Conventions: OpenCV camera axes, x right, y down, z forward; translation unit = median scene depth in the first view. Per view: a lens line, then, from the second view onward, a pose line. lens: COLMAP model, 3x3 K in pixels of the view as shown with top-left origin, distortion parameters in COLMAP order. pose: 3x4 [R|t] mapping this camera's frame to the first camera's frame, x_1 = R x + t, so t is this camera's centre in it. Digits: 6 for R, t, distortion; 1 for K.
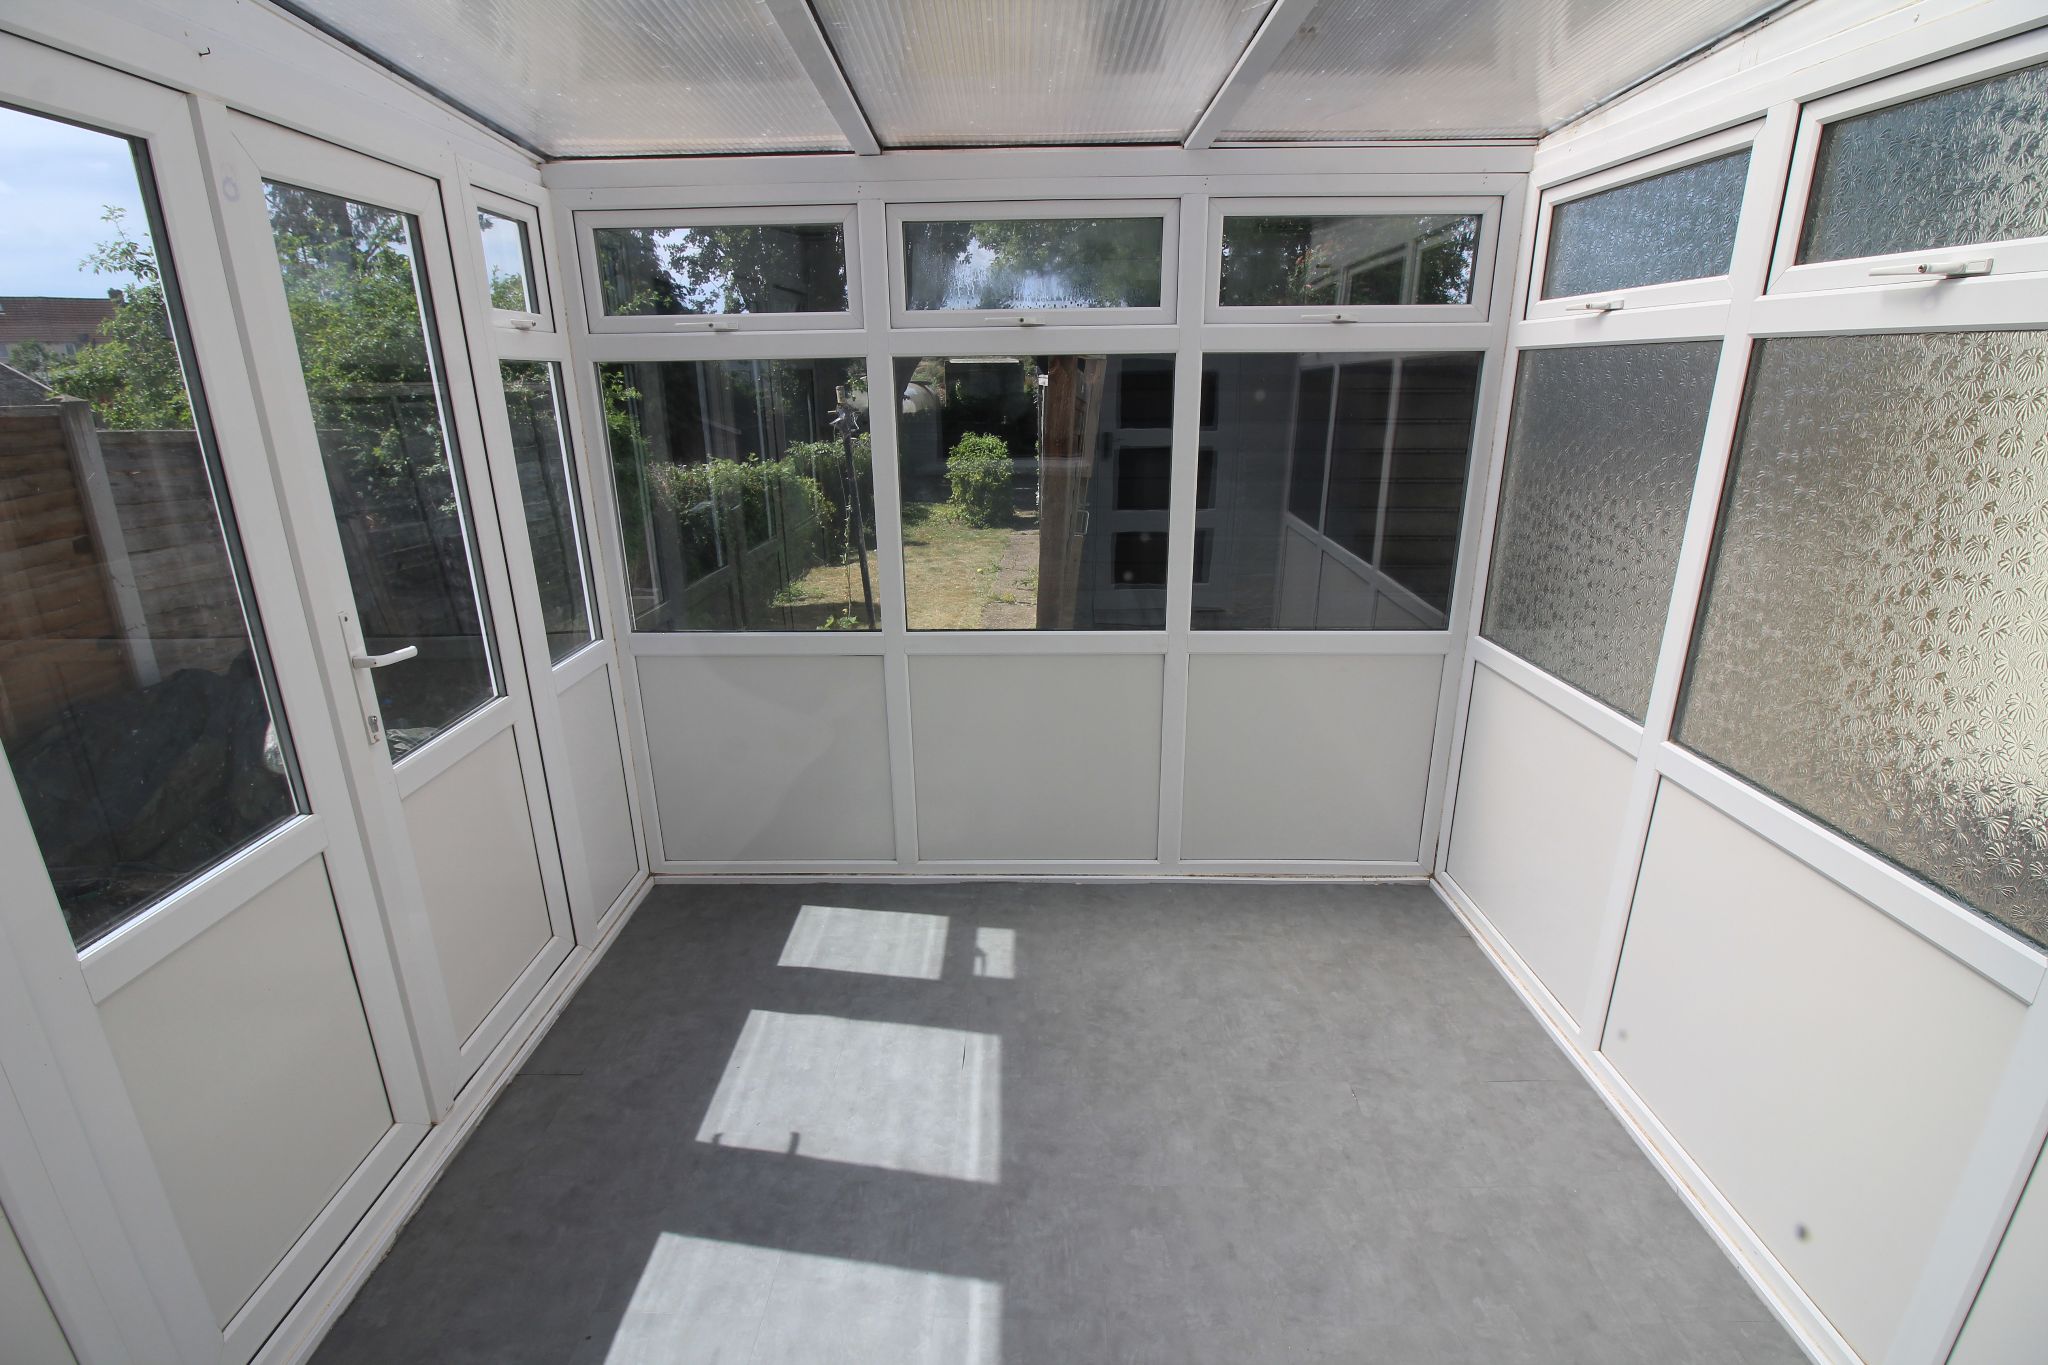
lens RADIAL K [[949.9, 0, 1024.0], [0, 949.9, 682.5], [0, 0, 1]] dist [-0.001094, -0.000030]
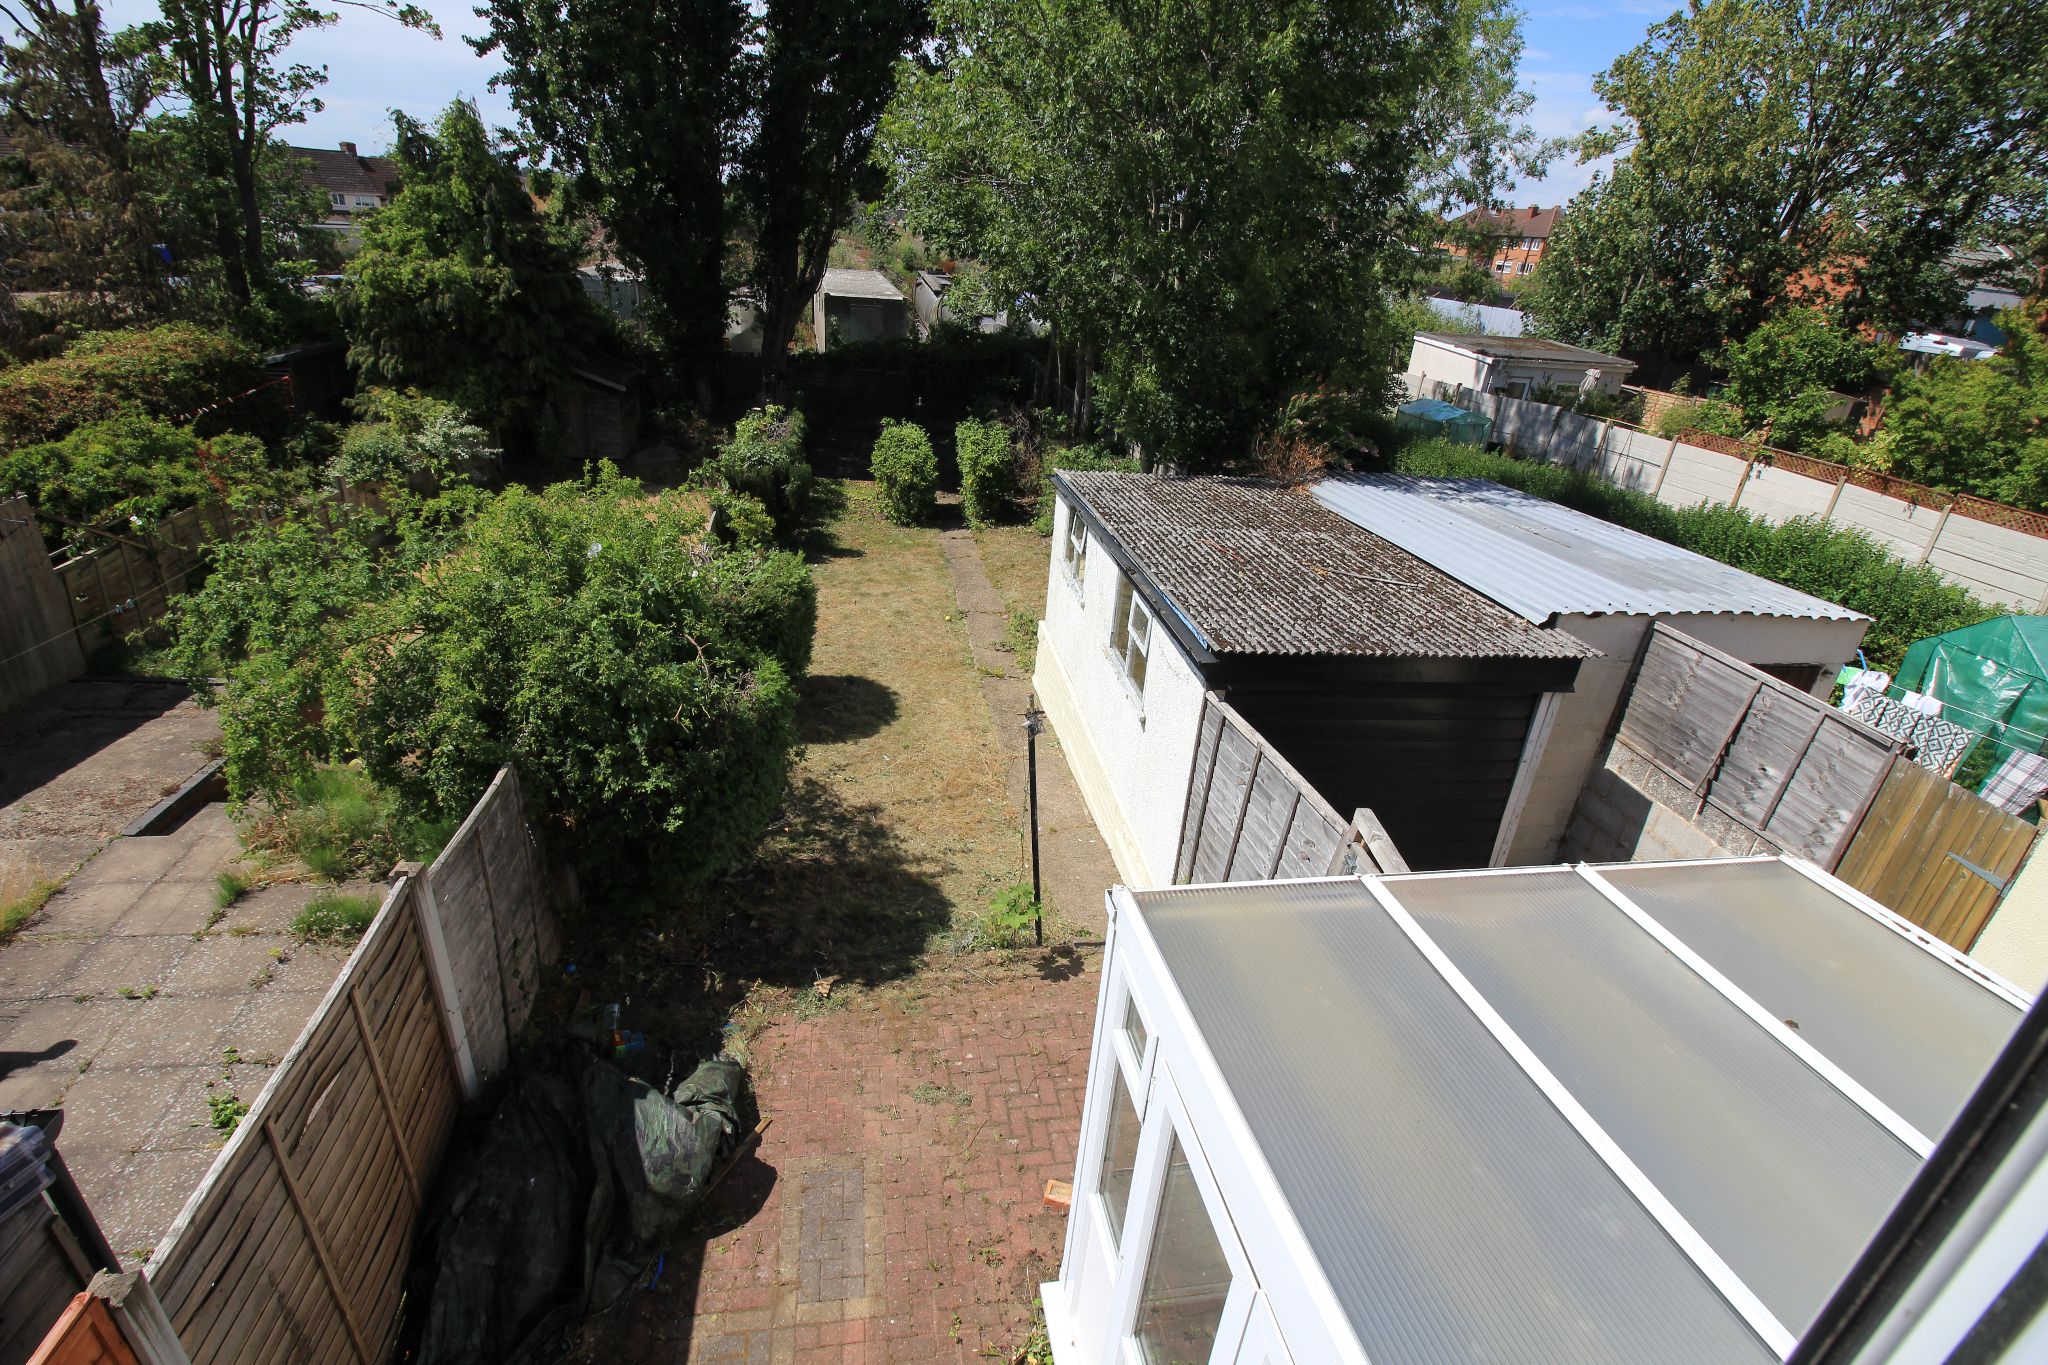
lens RADIAL K [[947.0, 0, 988.8], [0, 947.0, 677.6], [0, 0, 1]] dist [-0.001230, -0.000220]
pose [[0.987287, -0.003567, 0.158910, -0.115099], [-0.017548, 0.991191, 0.131272, -0.132092], [-0.157978, -0.132392, 0.978527, -0.011798]]
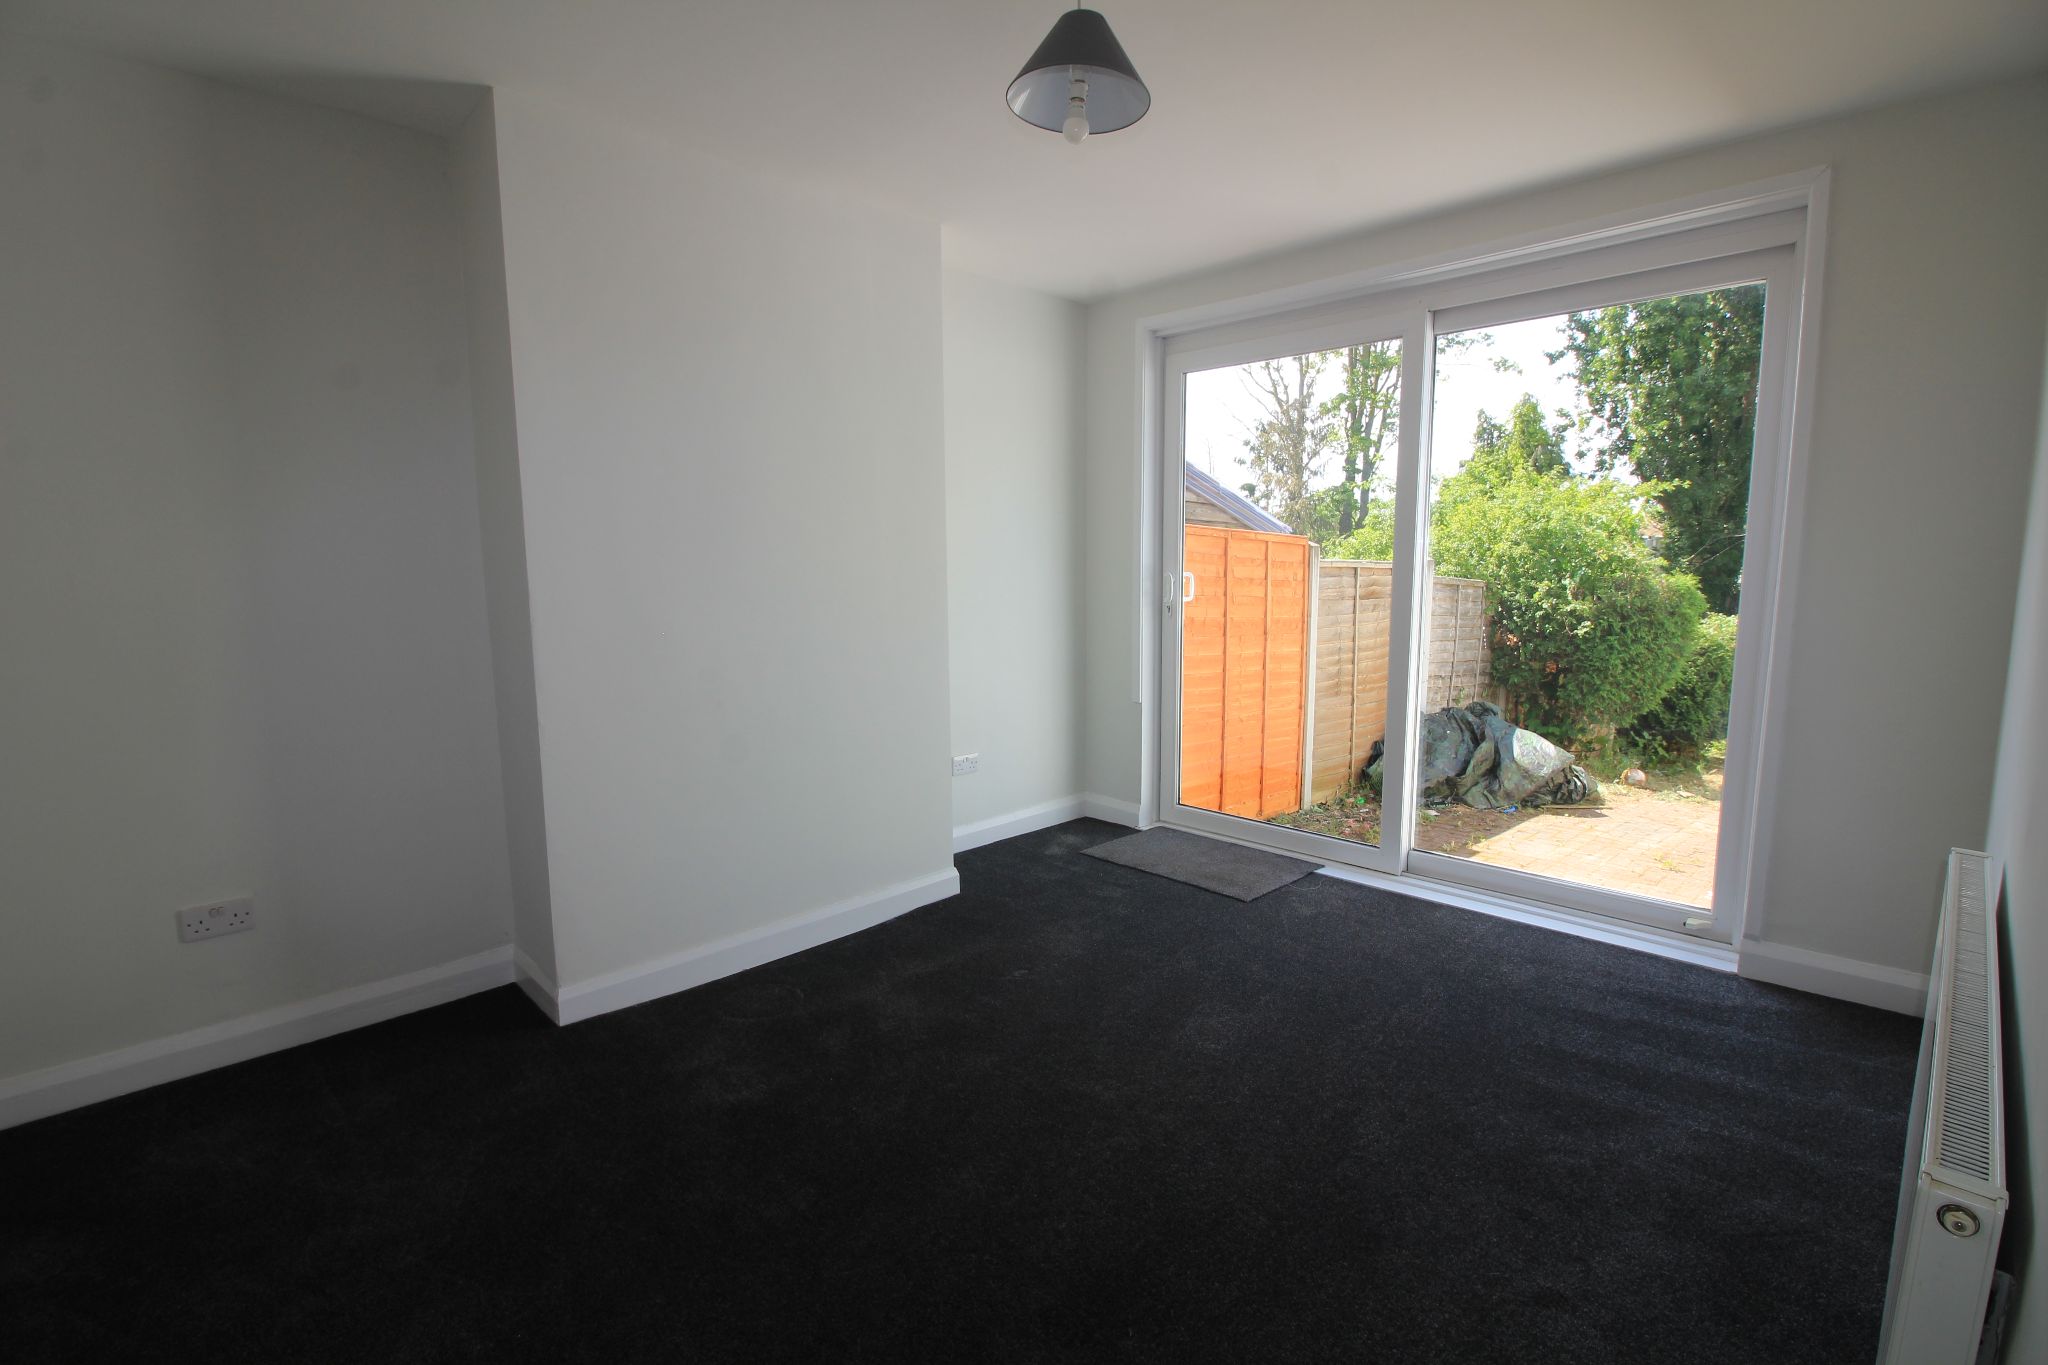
lens RADIAL K [[949.9, 0, 1024.0], [0, 949.9, 682.5], [0, 0, 1]] dist [-0.001094, -0.000030]
pose [[0.709479, 0.097773, -0.697911, -0.042687], [-0.220607, 0.971368, -0.088182, 0.063000], [0.669307, 0.216527, 0.710735, -0.185747]]
